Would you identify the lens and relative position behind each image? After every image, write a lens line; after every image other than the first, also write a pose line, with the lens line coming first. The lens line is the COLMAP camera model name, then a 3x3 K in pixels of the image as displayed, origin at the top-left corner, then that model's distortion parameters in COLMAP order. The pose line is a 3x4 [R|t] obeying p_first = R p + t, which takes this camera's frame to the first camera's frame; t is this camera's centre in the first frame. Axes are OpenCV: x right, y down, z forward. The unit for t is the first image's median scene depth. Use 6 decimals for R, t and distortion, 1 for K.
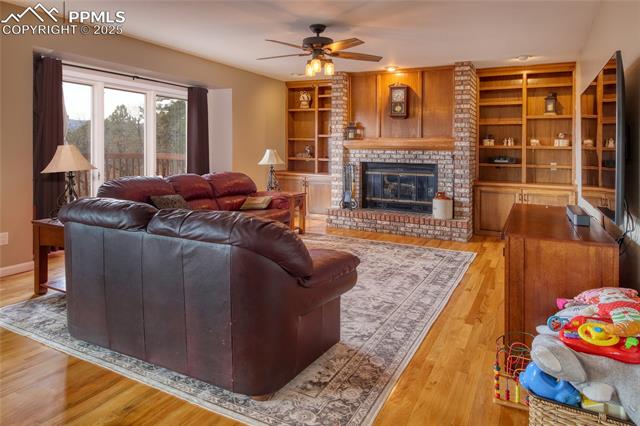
lens RADIAL K [[409.6, 0, 320.0], [0, 409.6, 213.0], [0, 0, 1]] dist [0.003557, 0.000437]
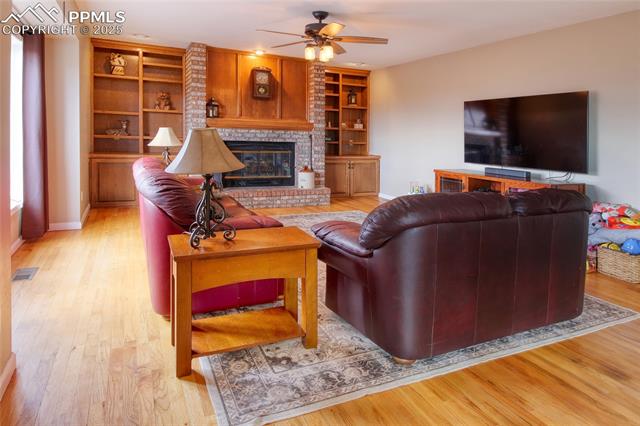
lens RADIAL K [[390.2, 0, 319.0], [0, 390.2, 190.0], [0, 0, 1]] dist [0.008988, 0.001888]
pose [[0.614936, -0.109735, 0.780904, -0.541665], [0.095863, 0.993329, 0.064097, -0.049075], [-0.782728, 0.035445, 0.621353, 0.264541]]
